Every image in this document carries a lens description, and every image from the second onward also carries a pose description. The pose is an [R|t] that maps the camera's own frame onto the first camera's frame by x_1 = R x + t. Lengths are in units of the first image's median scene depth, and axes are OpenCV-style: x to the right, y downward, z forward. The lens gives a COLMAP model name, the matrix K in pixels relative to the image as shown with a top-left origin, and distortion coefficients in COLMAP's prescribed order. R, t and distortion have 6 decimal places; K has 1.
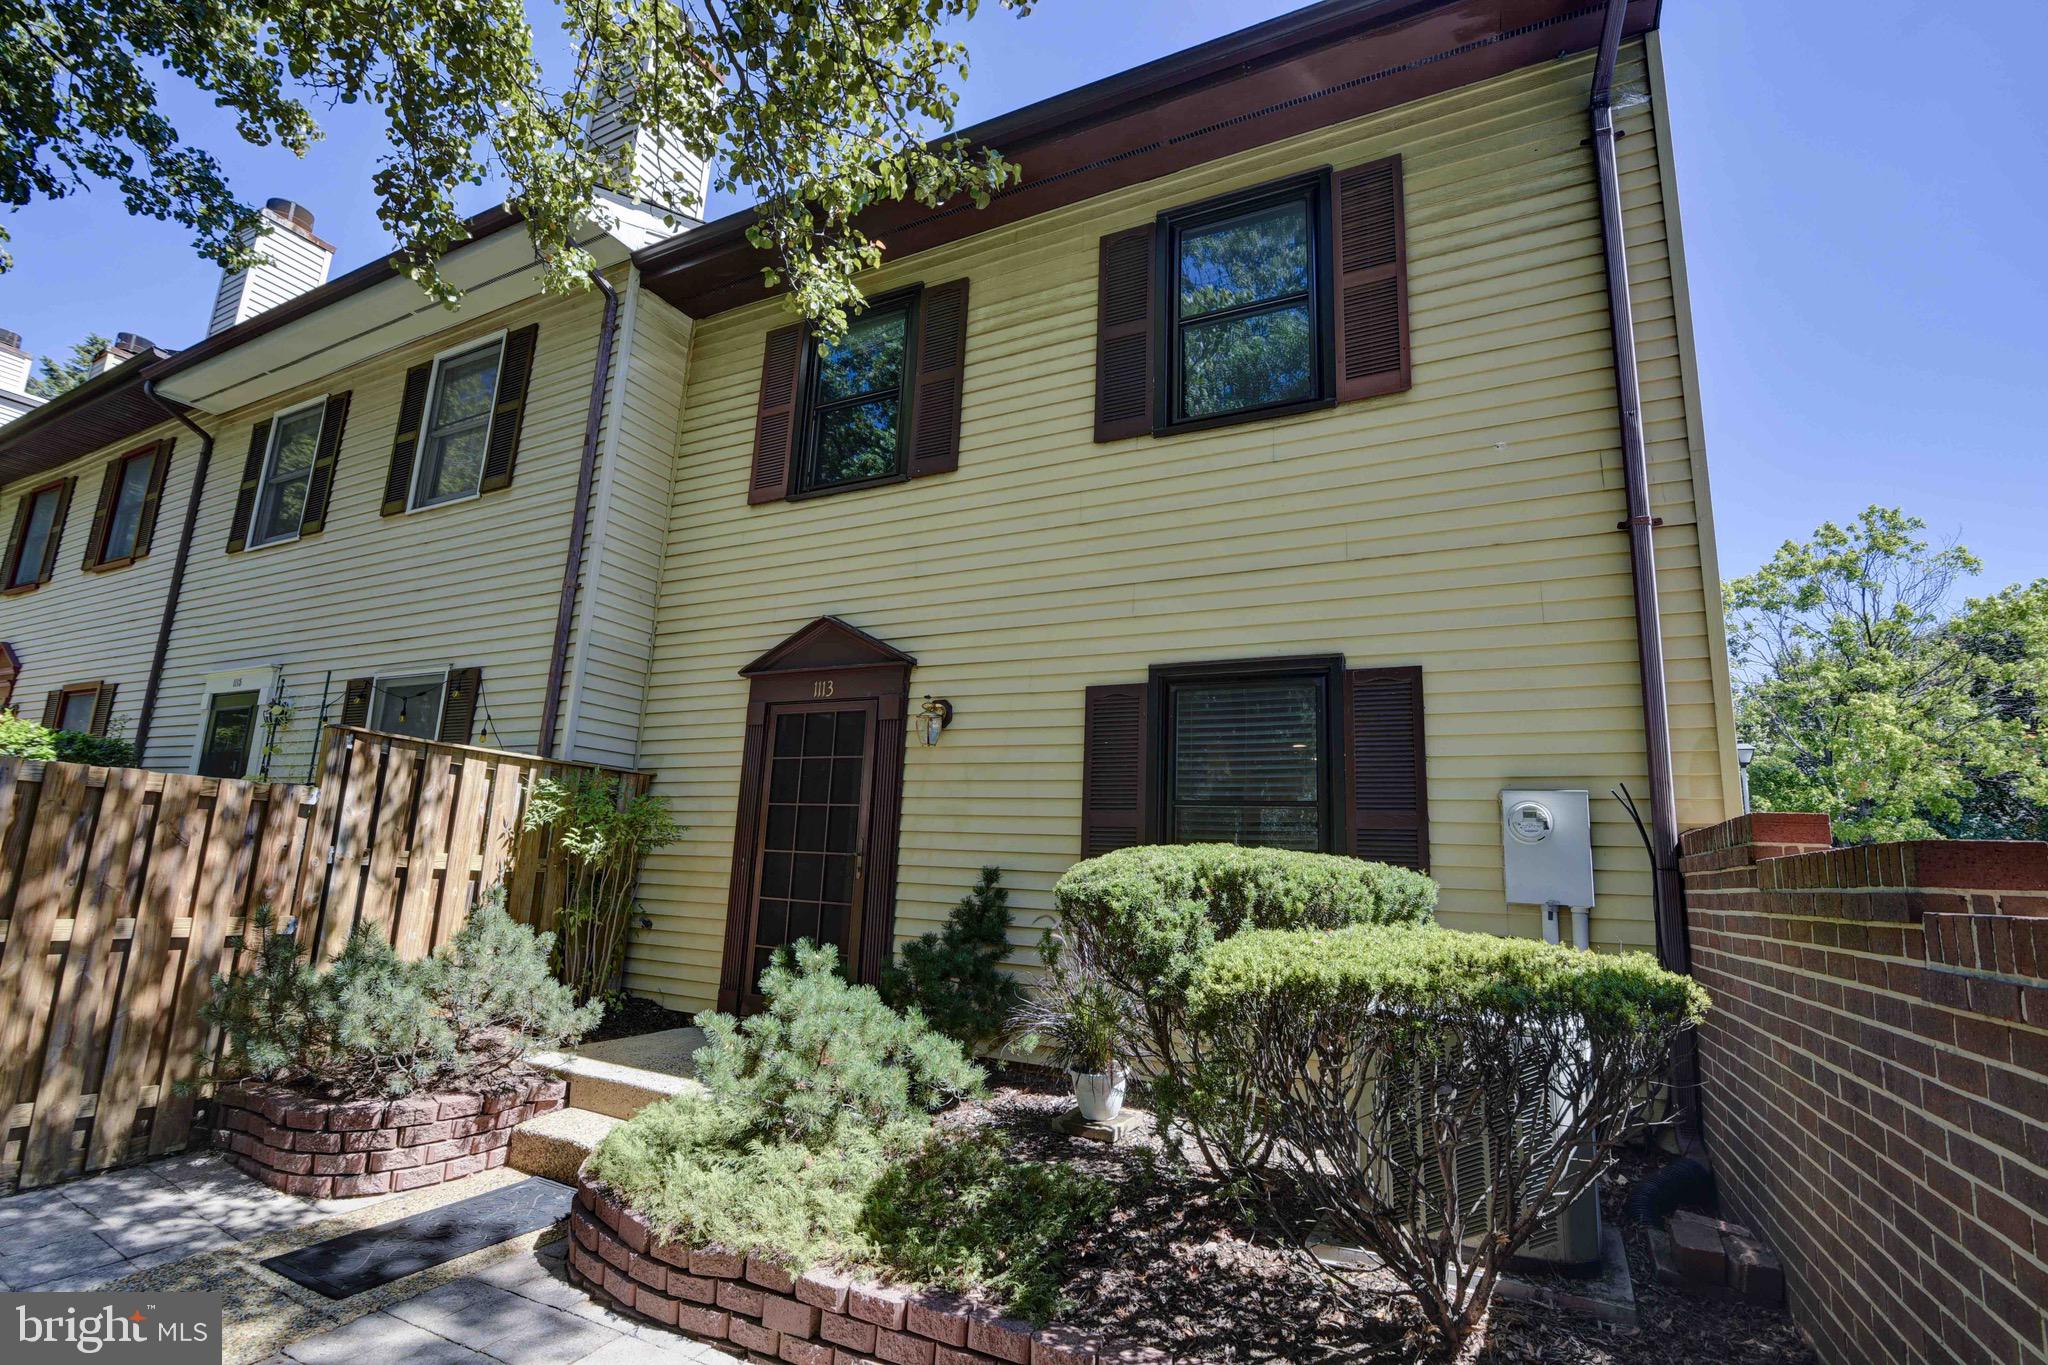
lens RADIAL K [[928.7, 0, 1029.8], [0, 928.7, 689.1], [0, 0, 1]] dist [-0.025210, -0.000230]
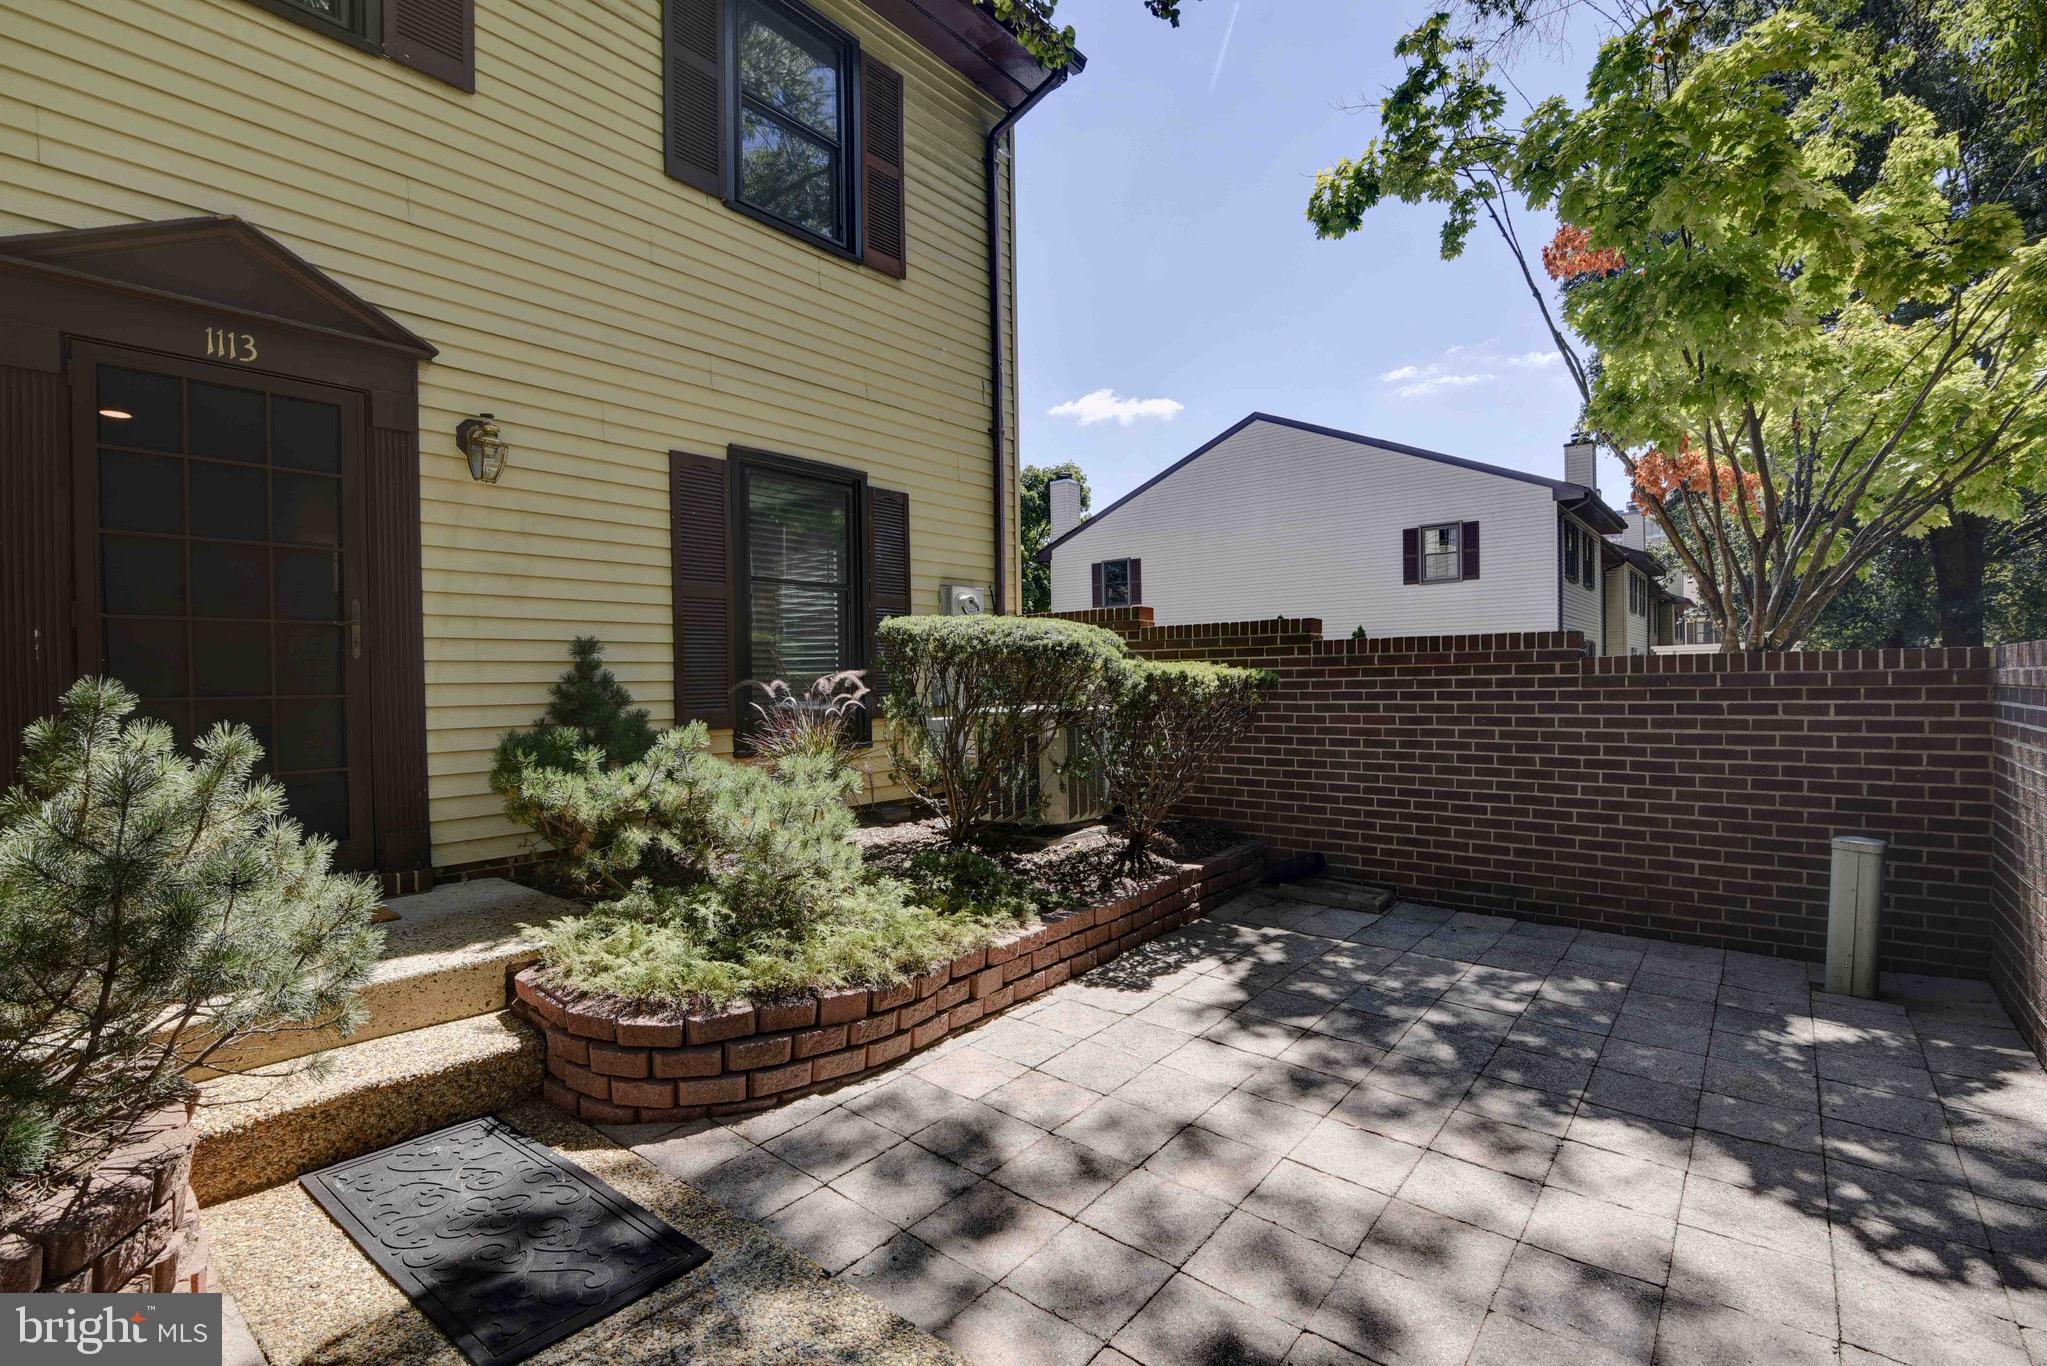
lens RADIAL K [[928.2, 0, 1029.3], [0, 928.2, 689.6], [0, 0, 1]] dist [-0.025210, -0.000230]
pose [[0.201310, -0.063761, 0.977450, -0.877468], [-0.166482, 0.981134, 0.098289, 0.091502], [-0.965276, -0.182514, 0.186897, 0.461839]]
